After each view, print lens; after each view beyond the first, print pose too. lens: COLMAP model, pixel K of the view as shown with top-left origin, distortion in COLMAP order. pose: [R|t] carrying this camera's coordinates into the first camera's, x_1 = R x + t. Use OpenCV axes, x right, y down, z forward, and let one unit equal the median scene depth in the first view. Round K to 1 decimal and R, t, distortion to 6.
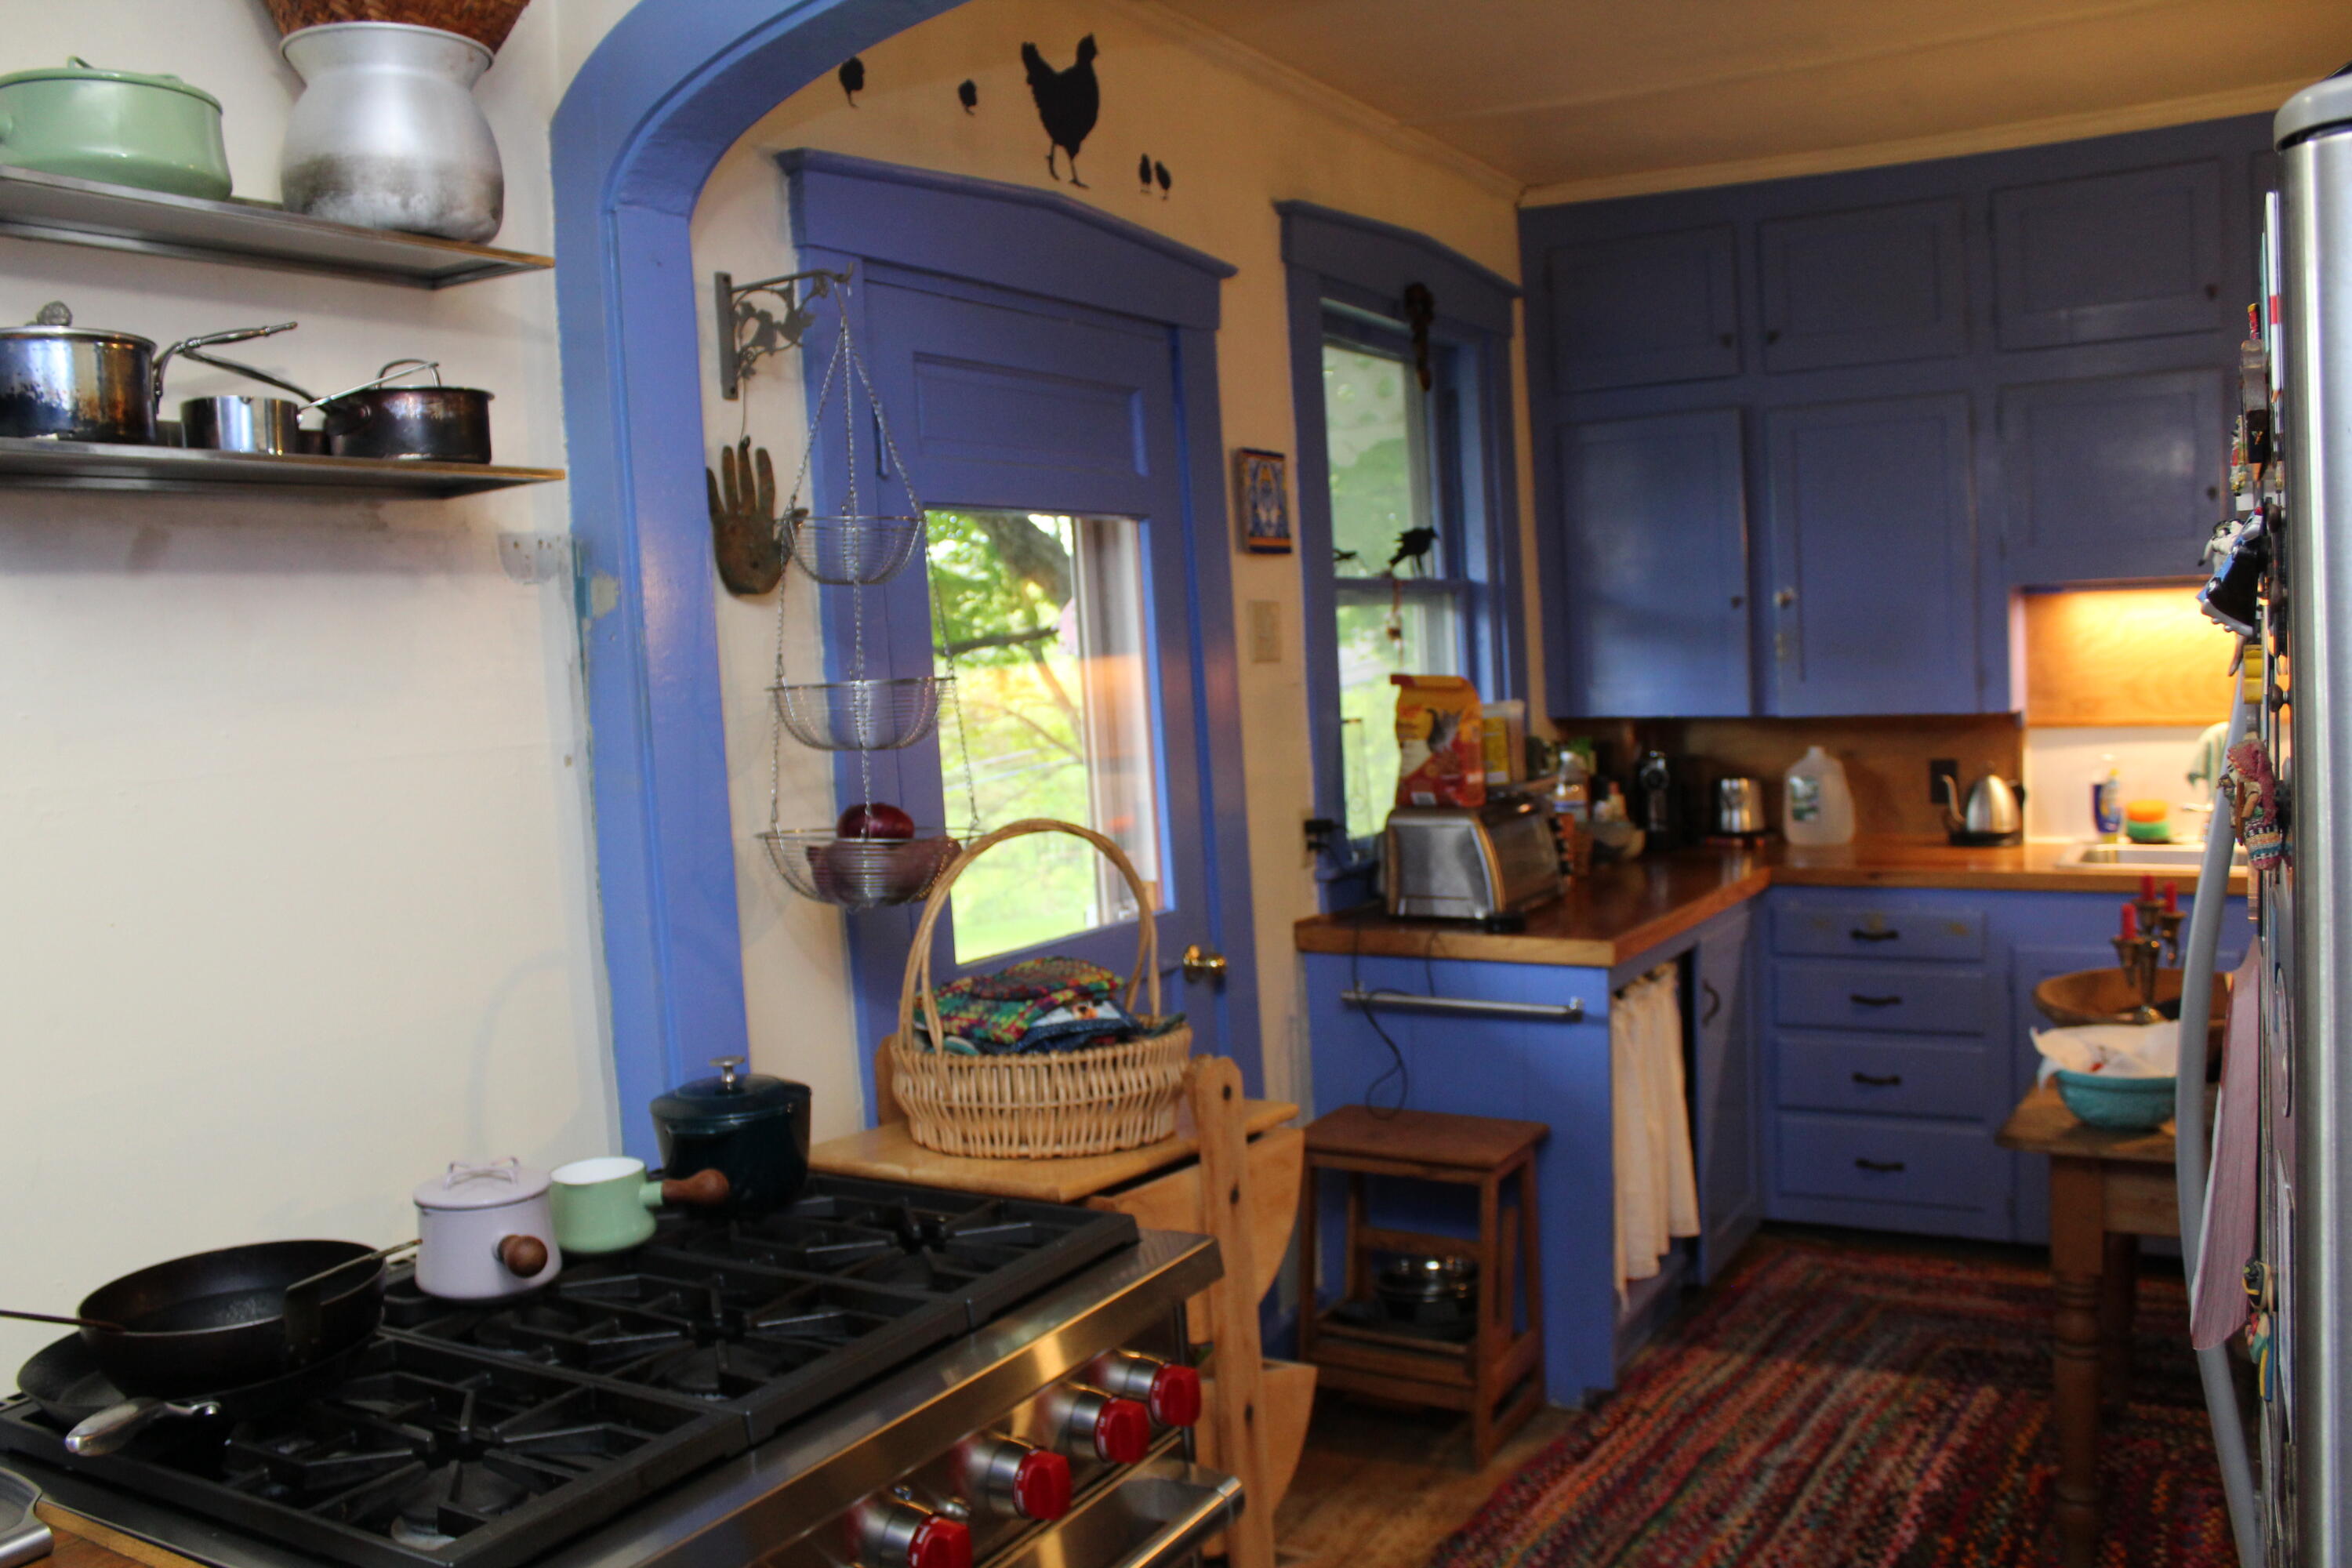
lens RADIAL K [[1951.9, 0, 1171.8], [0, 1951.9, 808.3], [0, 0, 1]] dist [-0.148828, 0.128062]
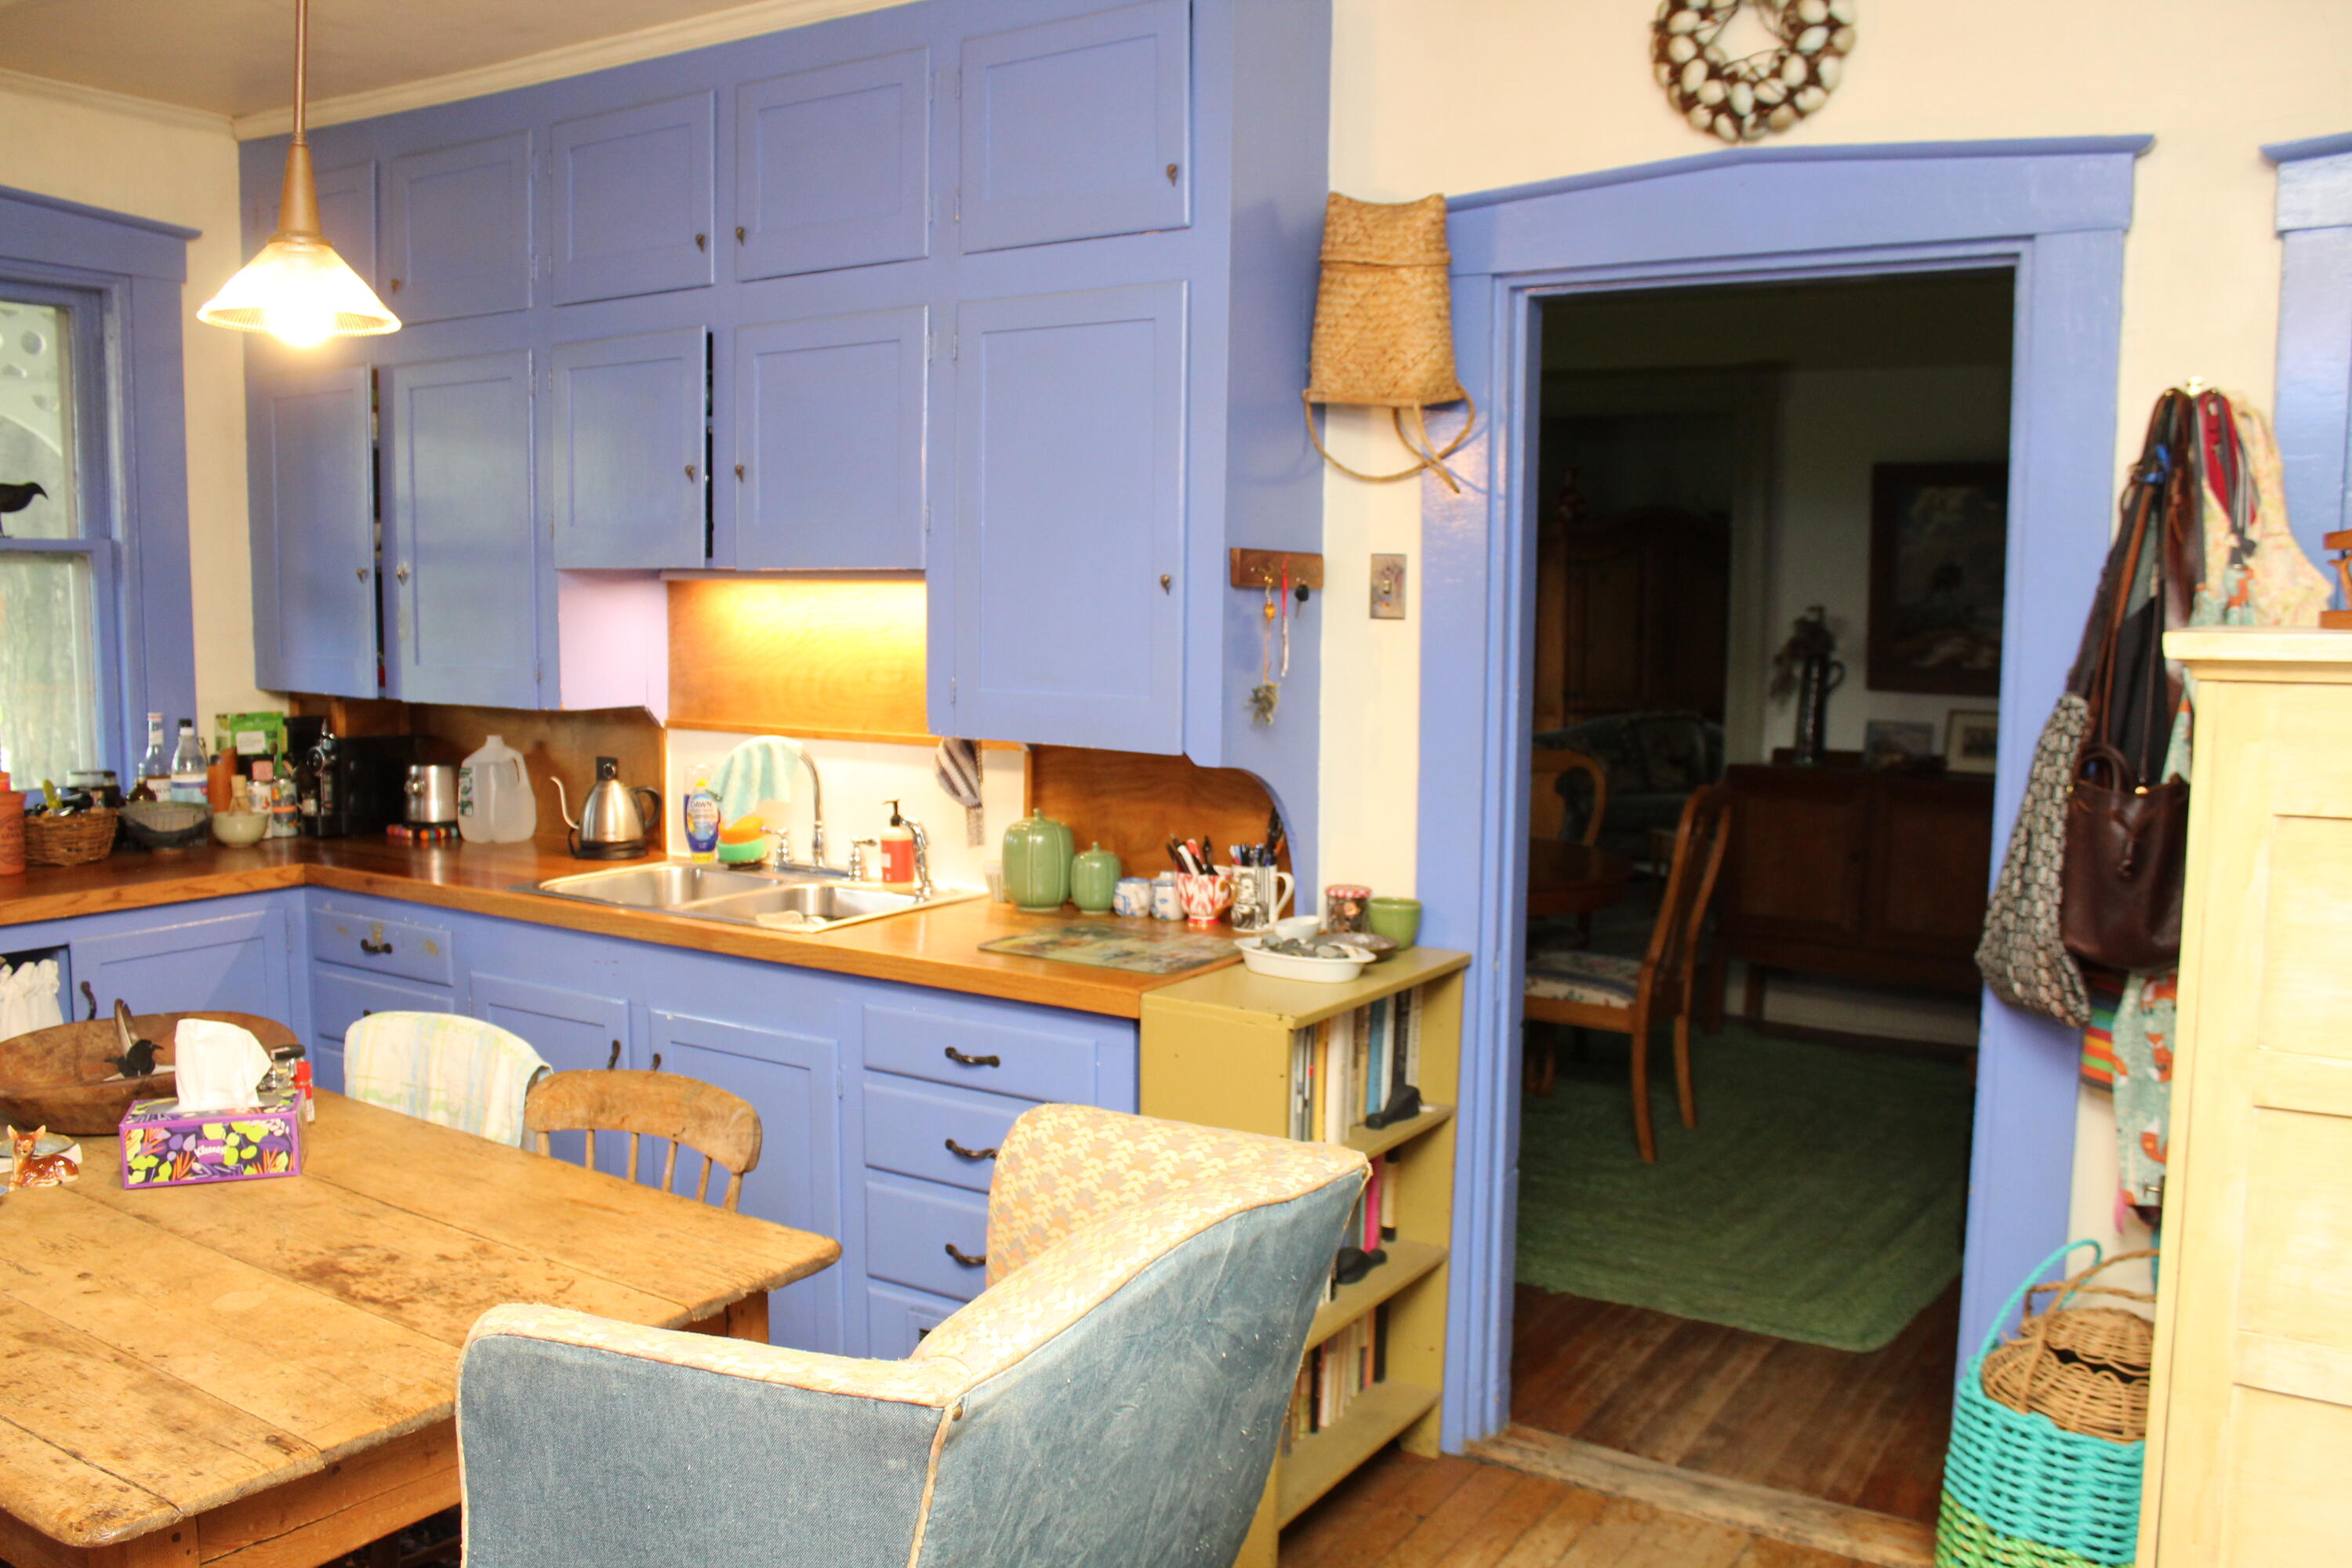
lens RADIAL K [[1951.9, 0, 1161.5], [0, 1951.9, 817.8], [0, 0, 1]] dist [-0.148828, 0.128062]
pose [[0.997530, 0.059969, -0.036572, 0.764237], [-0.058376, 0.997360, 0.043184, -0.056297], [0.039065, -0.040942, 0.998398, 0.110057]]
